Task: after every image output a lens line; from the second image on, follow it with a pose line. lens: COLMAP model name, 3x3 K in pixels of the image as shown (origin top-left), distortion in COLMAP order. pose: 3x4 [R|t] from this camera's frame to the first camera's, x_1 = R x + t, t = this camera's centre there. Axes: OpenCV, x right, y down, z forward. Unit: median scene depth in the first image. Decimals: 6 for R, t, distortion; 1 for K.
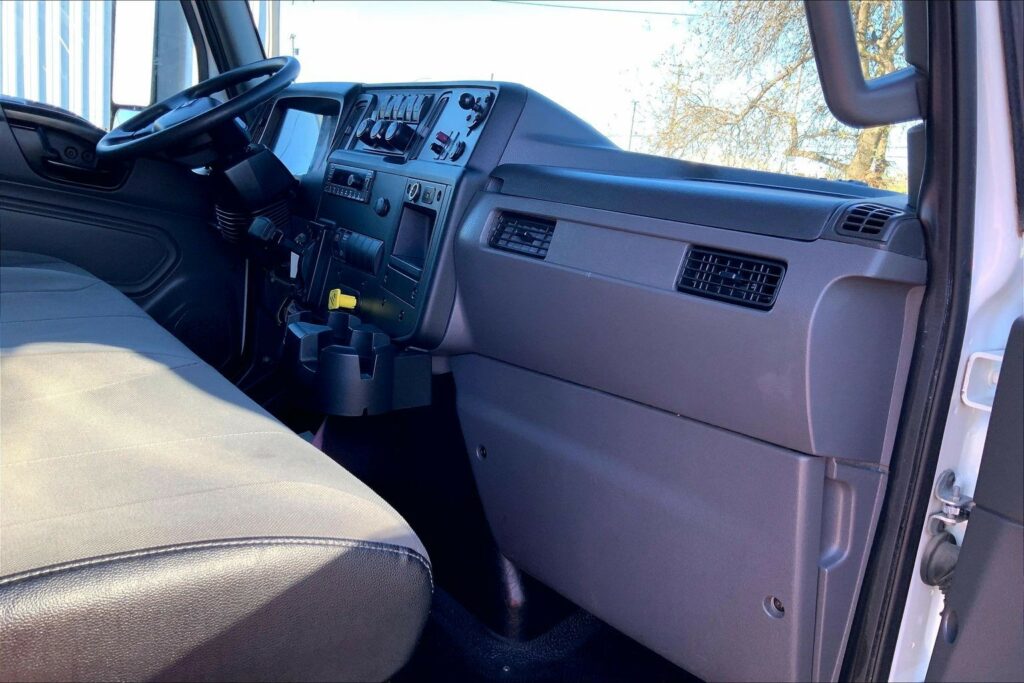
lens RADIAL K [[844.8, 0, 510.1], [0, 844.8, 336.9], [0, 0, 1]] dist [0.092213, -0.168657]
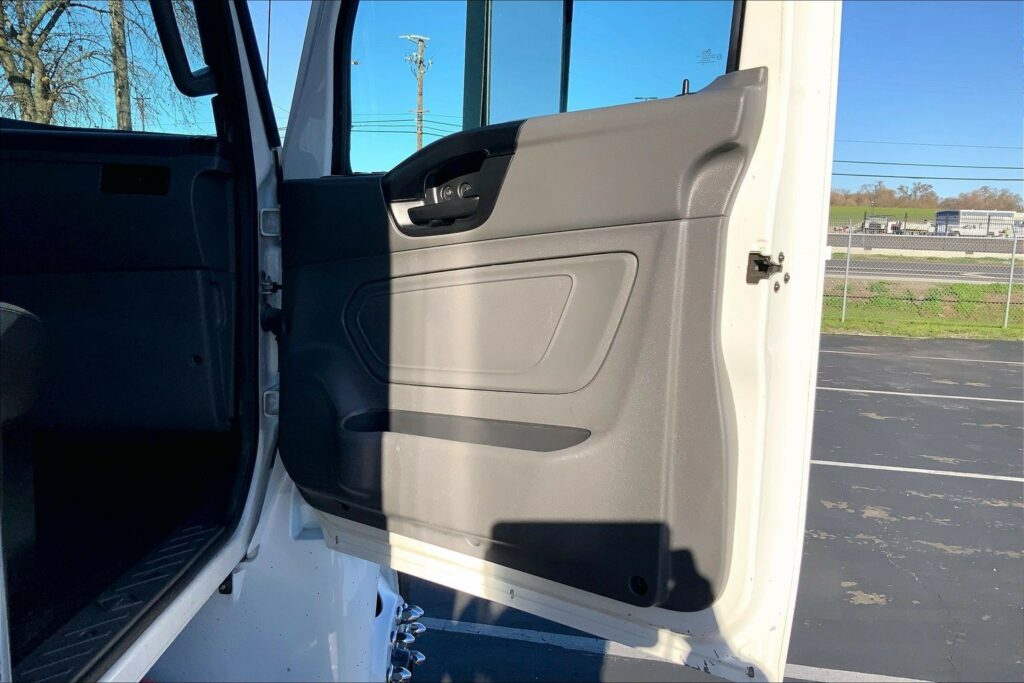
lens RADIAL K [[844.8, 0, 518.2], [0, 844.8, 341.1], [0, 0, 1]] dist [0.092213, -0.168657]
pose [[0.614631, -0.189290, 0.765766, -0.668505], [0.184147, 0.978389, 0.094046, 0.235047], [-0.767019, 0.083210, 0.636206, -0.708127]]
